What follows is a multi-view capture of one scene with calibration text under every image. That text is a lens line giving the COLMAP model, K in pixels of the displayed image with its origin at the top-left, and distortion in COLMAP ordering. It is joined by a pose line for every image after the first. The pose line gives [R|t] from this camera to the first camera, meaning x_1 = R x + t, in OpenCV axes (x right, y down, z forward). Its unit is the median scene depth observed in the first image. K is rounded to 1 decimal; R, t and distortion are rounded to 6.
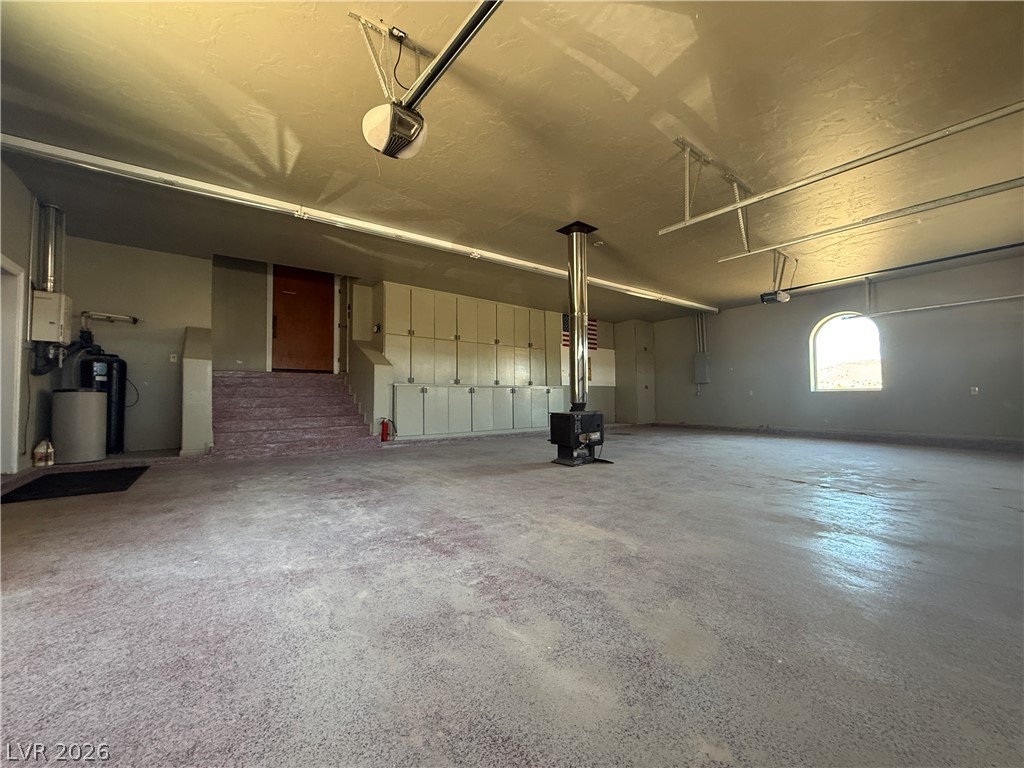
lens RADIAL K [[408.2, 0, 512.8], [0, 408.2, 382.0], [0, 0, 1]] dist [0.002027, -0.000471]
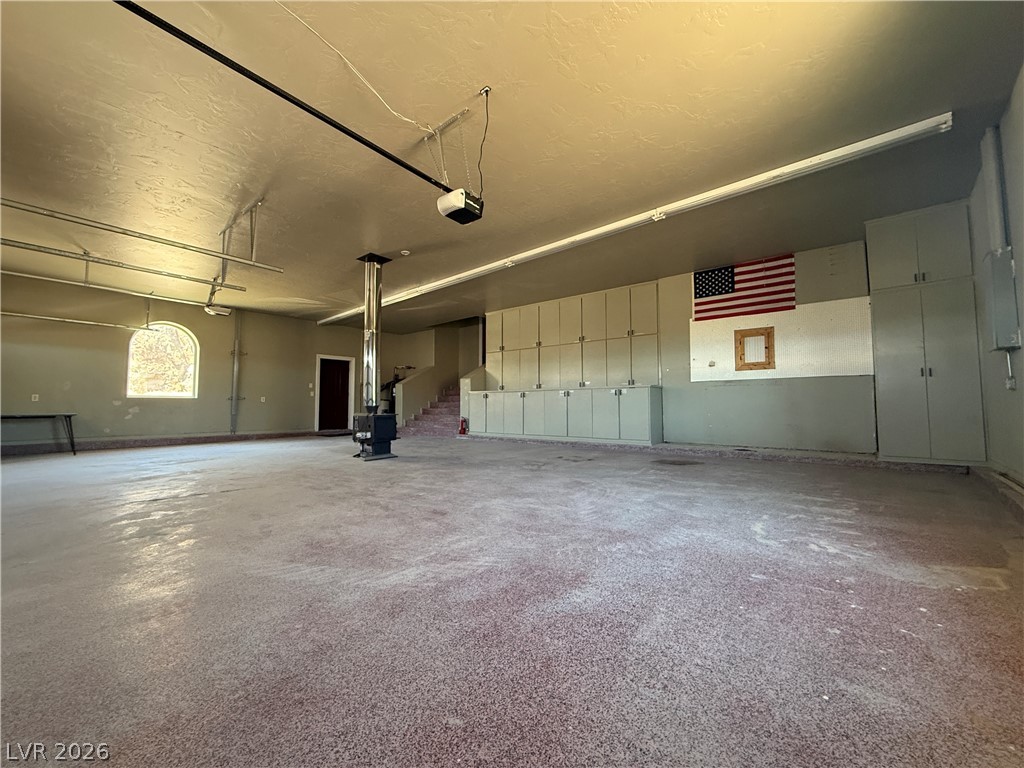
lens RADIAL K [[408.2, 0, 509.6], [0, 408.2, 383.0], [0, 0, 1]] dist [0.002027, -0.000471]
pose [[0.221198, -0.051035, -0.973893, 1.001045], [0.040988, 0.998234, -0.043001, 0.037052], [0.974367, -0.030406, 0.222899, 0.809098]]
